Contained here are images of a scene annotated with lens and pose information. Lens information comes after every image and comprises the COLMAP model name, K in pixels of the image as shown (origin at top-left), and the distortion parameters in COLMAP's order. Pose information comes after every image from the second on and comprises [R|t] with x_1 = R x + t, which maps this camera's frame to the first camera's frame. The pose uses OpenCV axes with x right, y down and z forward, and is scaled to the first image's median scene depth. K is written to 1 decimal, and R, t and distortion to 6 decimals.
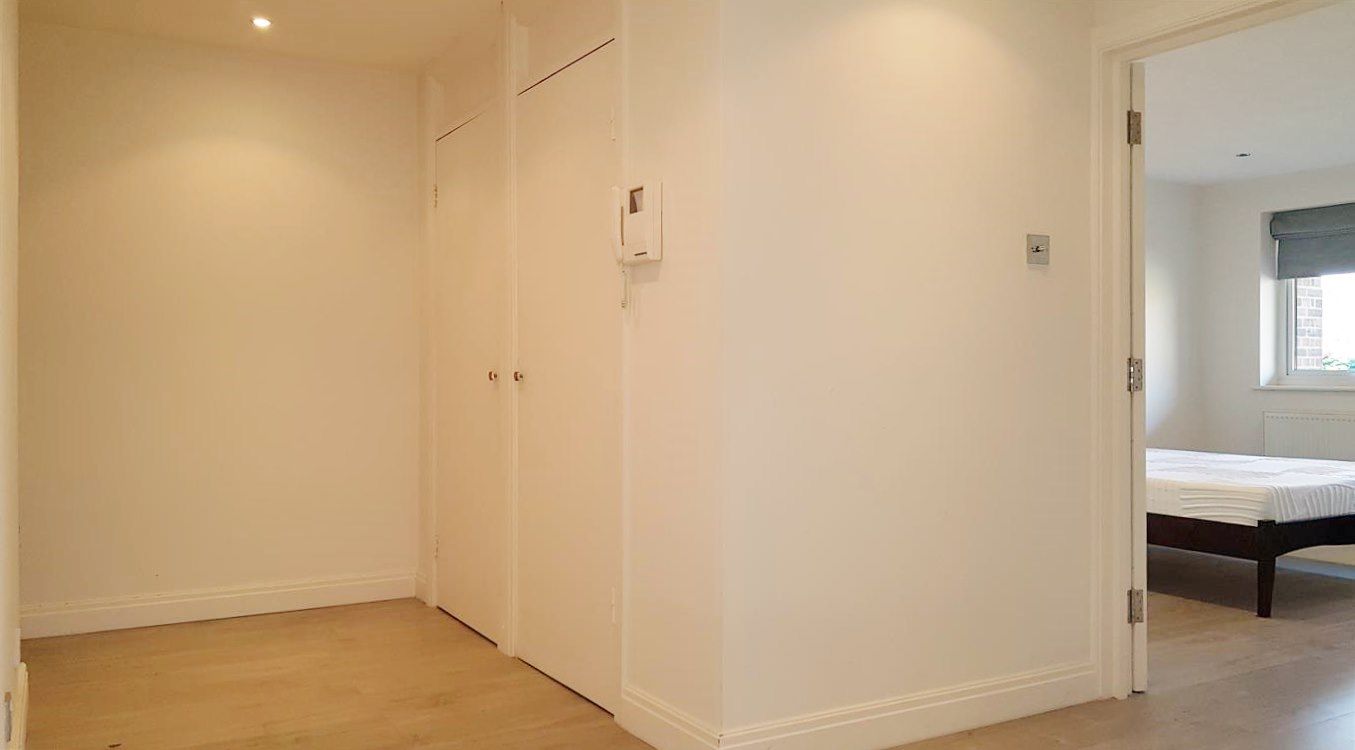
lens RADIAL K [[989.4, 0, 682.3], [0, 989.4, 370.1], [0, 0, 1]] dist [-0.025023, 0.002008]
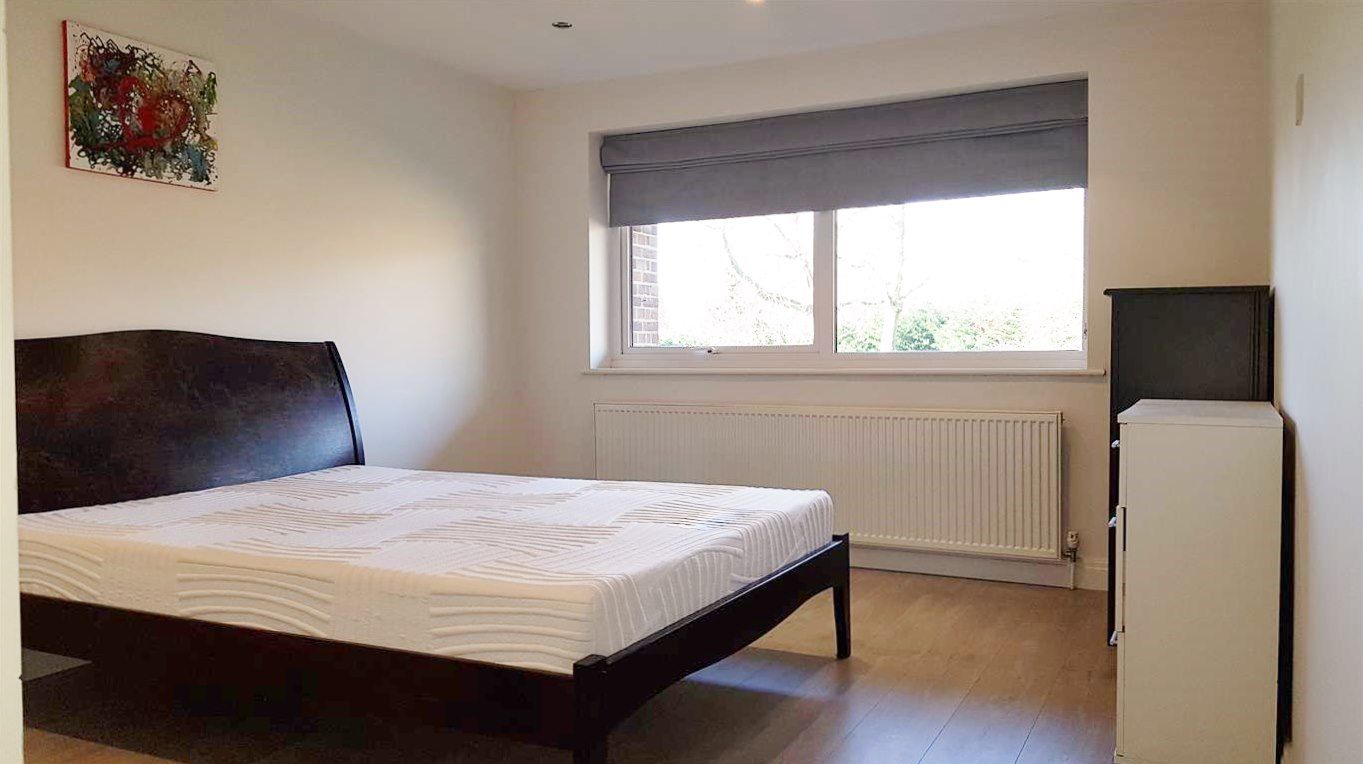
lens RADIAL K [[1109.6, 0, 683.6], [0, 1109.6, 380.7], [0, 0, 1]] dist [0.080641, -0.060723]
pose [[0.819962, -0.021876, 0.572000, 0.165628], [0.008110, 0.999613, 0.026604, 0.003388], [-0.572361, -0.017175, 0.819822, 0.270400]]
